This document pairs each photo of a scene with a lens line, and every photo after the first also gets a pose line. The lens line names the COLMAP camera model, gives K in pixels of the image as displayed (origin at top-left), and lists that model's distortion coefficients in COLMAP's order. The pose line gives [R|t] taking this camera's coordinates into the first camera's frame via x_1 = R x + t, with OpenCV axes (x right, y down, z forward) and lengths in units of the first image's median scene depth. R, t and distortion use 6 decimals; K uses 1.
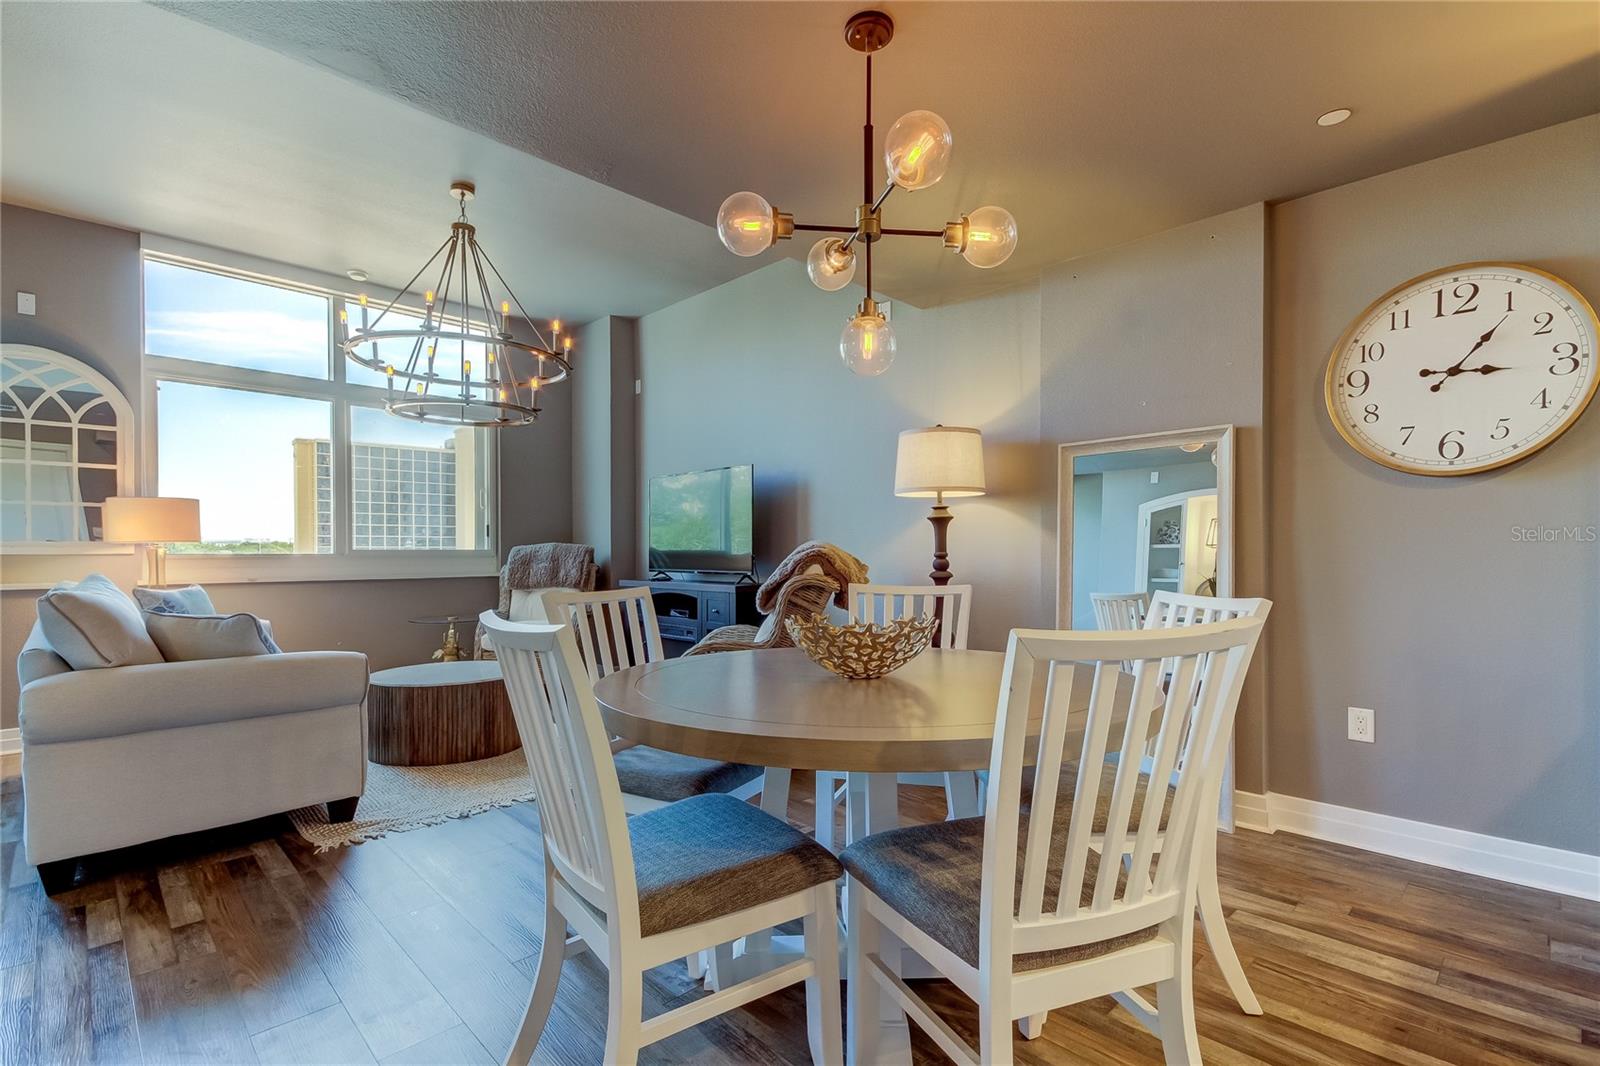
lens RADIAL K [[754.4, 0, 810.2], [0, 754.4, 550.2], [0, 0, 1]] dist [0.022900, -0.004007]
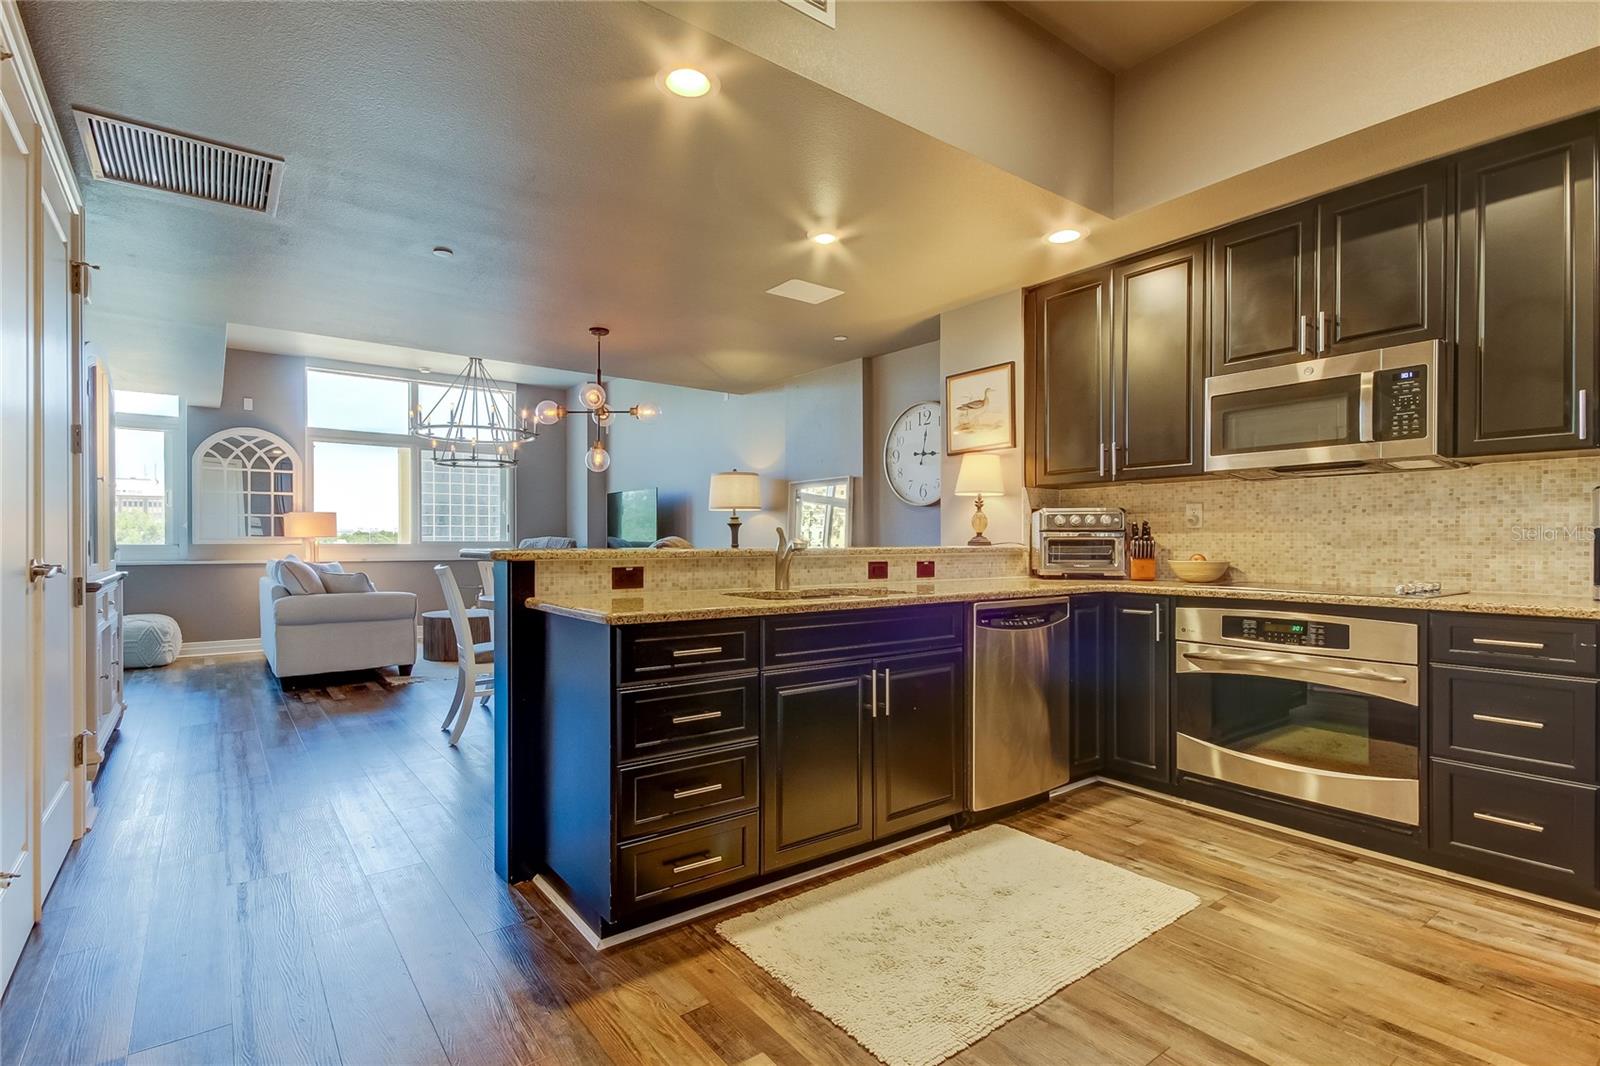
lens RADIAL K [[754.4, 0, 784.2], [0, 754.4, 540.7], [0, 0, 1]] dist [0.022900, -0.004007]
pose [[0.992161, 0.001520, -0.124959, 0.496107], [-0.001375, 0.999998, 0.001253, -0.006230], [0.124961, -0.001071, 0.992161, -0.681229]]
